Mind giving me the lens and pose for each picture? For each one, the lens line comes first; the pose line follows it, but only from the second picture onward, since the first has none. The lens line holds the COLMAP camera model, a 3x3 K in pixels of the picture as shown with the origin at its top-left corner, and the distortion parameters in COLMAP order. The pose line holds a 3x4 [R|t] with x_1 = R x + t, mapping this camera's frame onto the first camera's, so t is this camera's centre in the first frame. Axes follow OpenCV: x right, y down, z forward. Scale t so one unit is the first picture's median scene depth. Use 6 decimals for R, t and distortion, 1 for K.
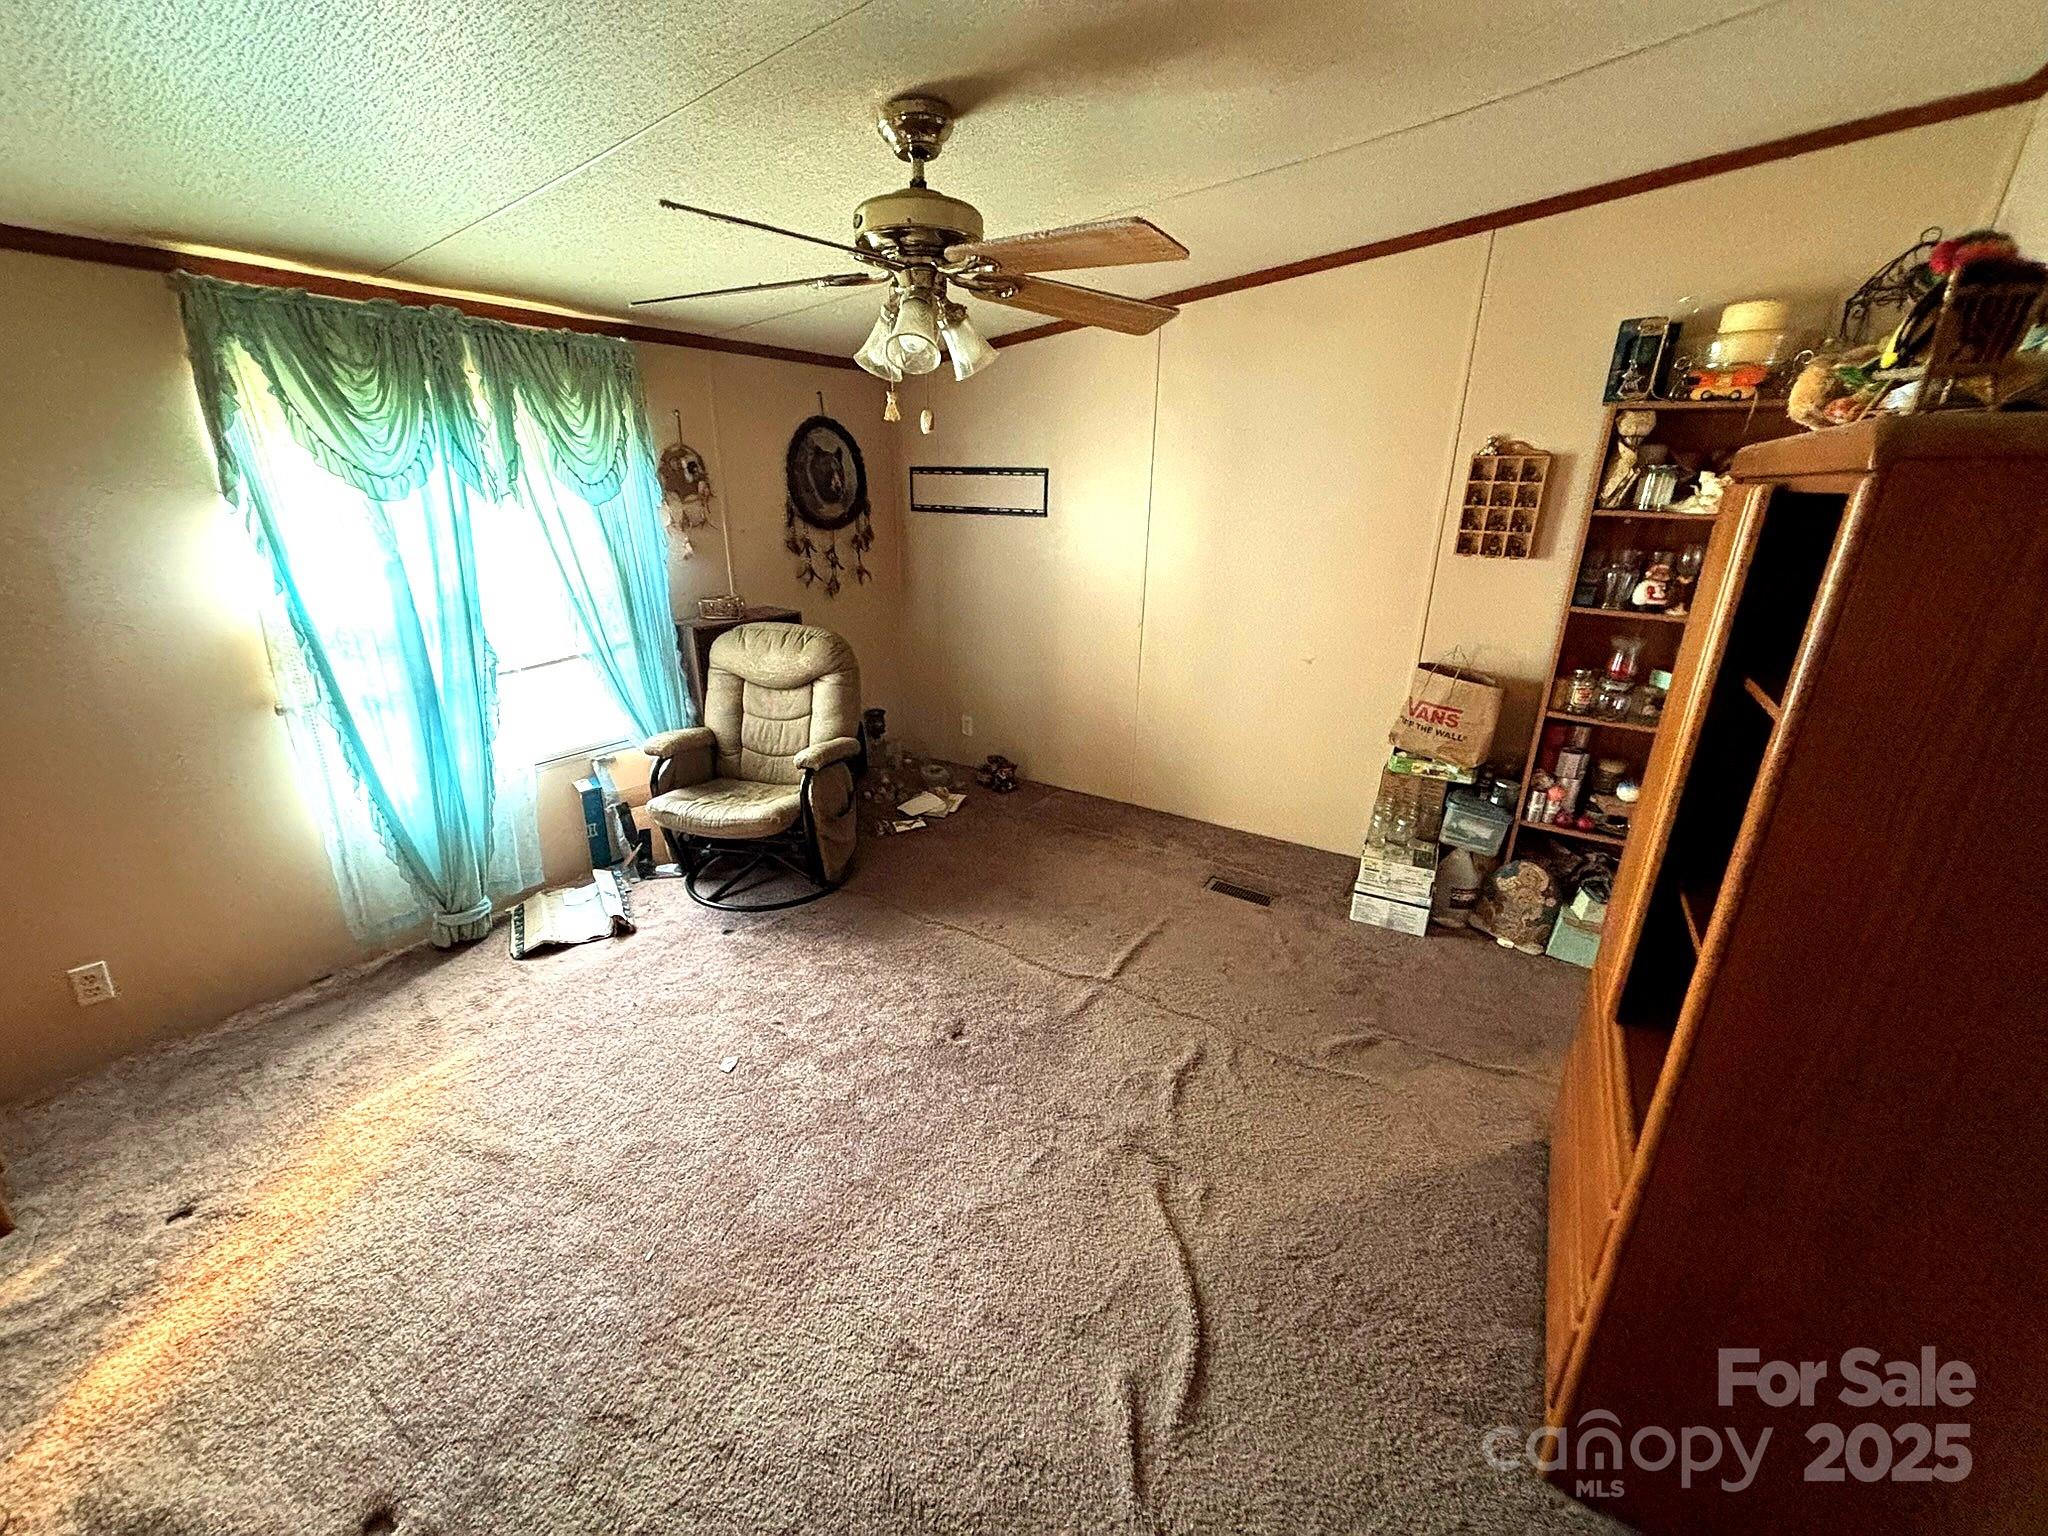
lens RADIAL K [[821.8, 0, 1011.9], [0, 821.8, 769.4], [0, 0, 1]] dist [-0.000309, -0.001010]
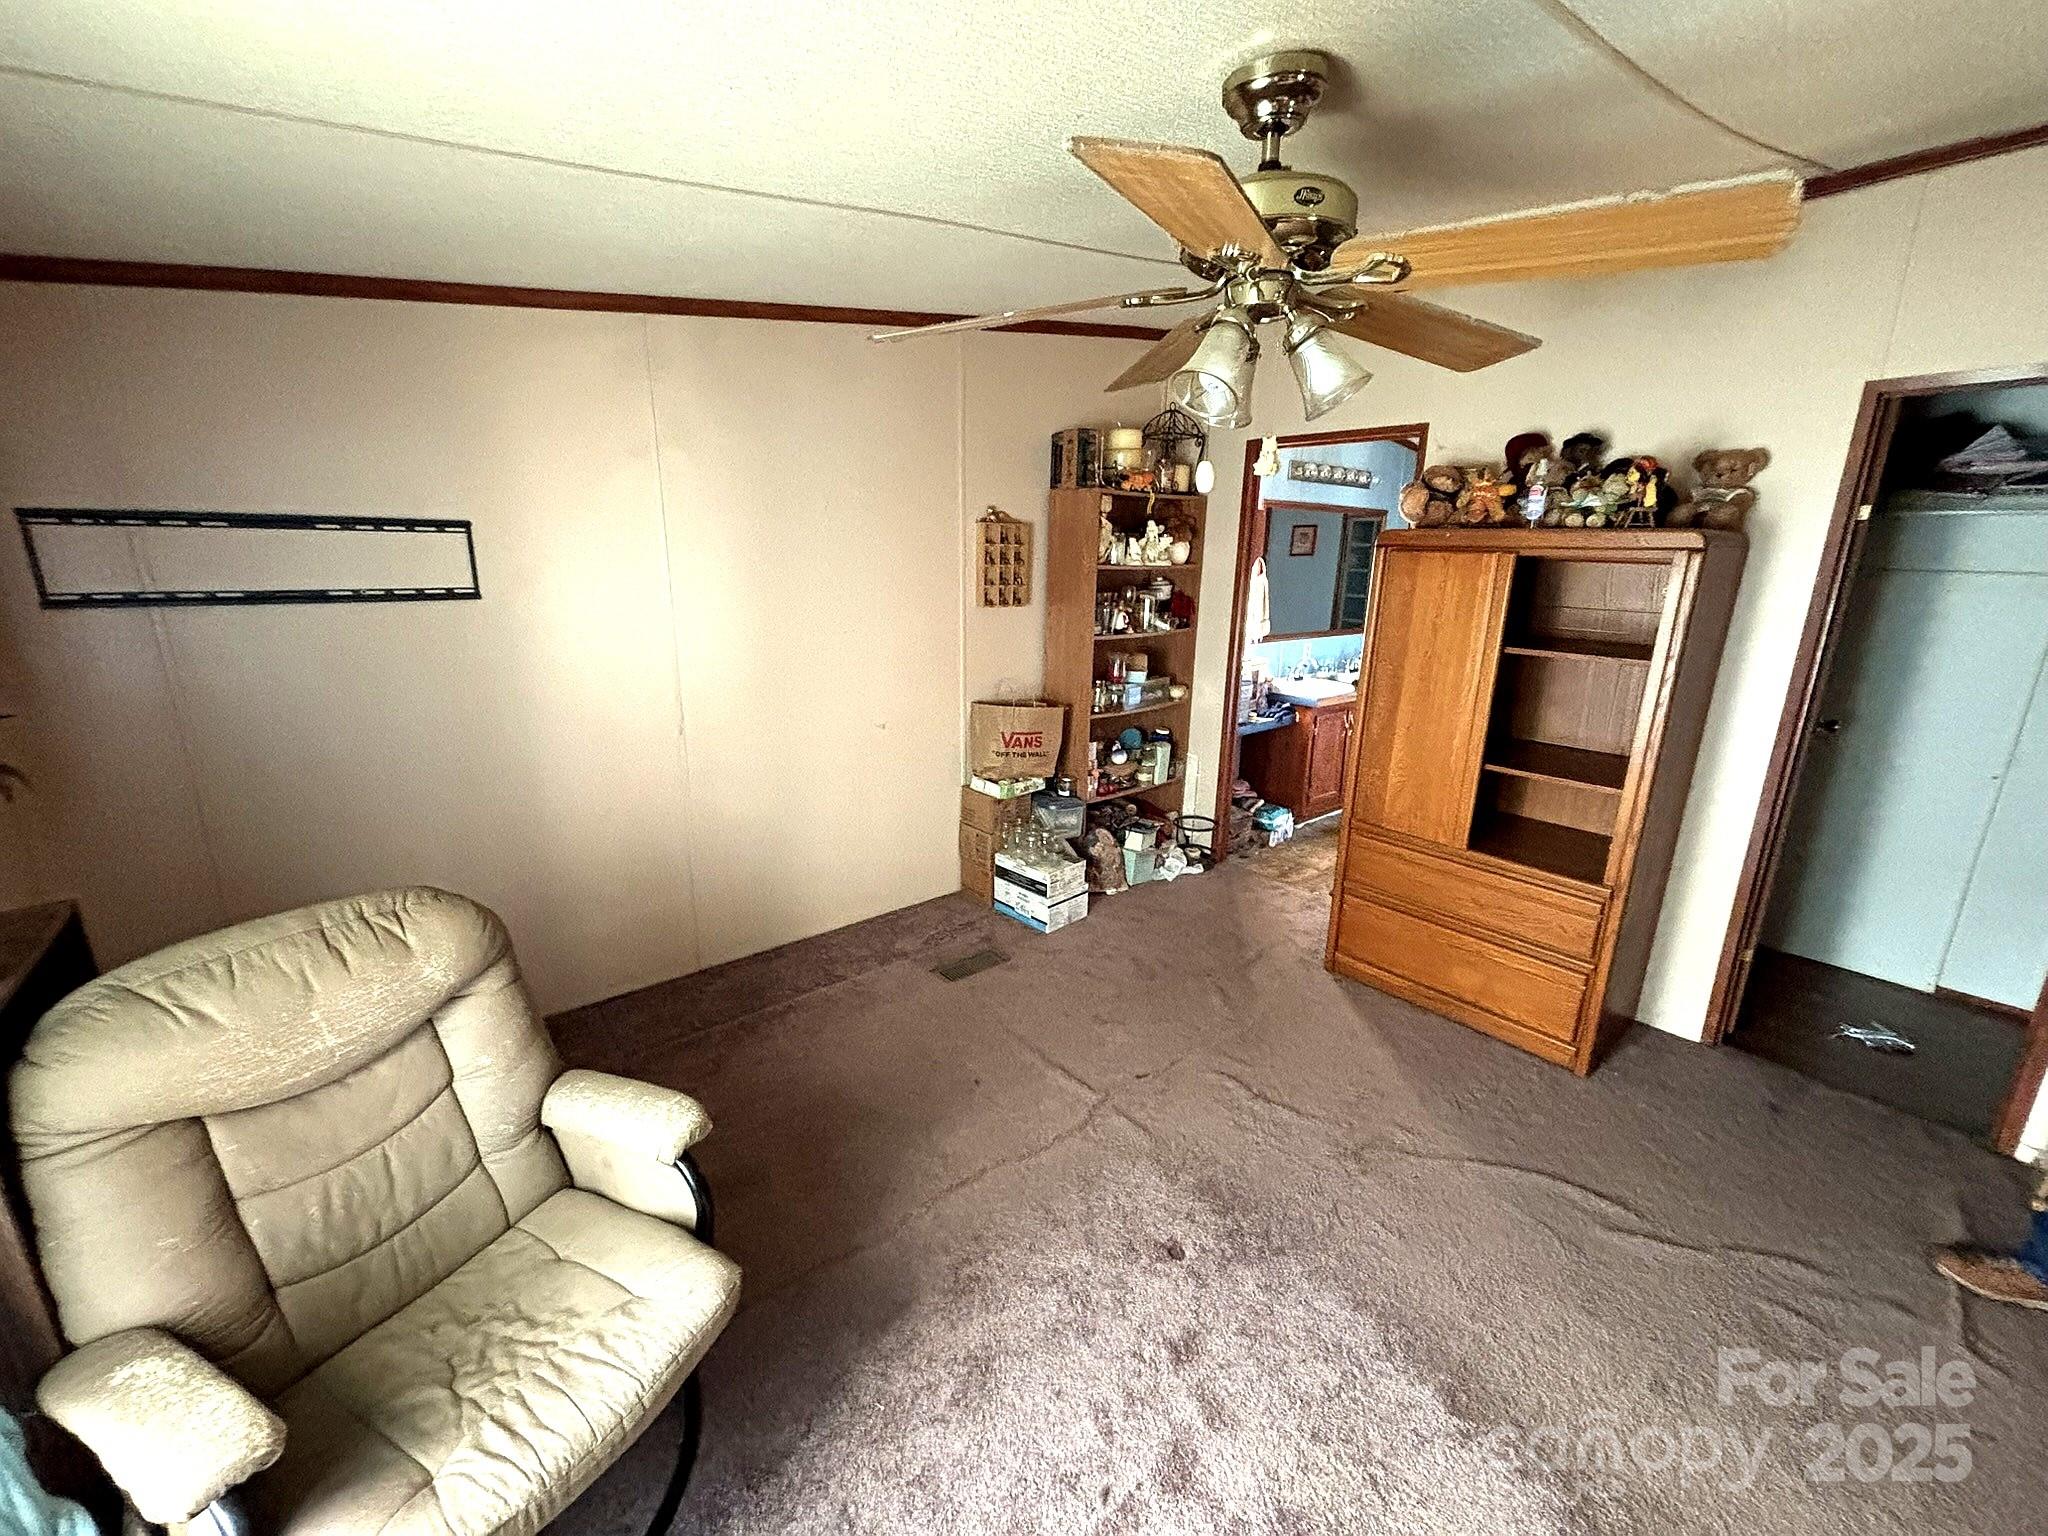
lens RADIAL K [[821.8, 0, 1007.1], [0, 821.8, 767.3], [0, 0, 1]] dist [-0.000309, -0.001010]
pose [[0.287805, -0.252873, 0.923701, -0.580334], [0.307227, 0.937912, 0.161038, -0.227028], [-0.907072, 0.237439, 0.347625, 0.624711]]
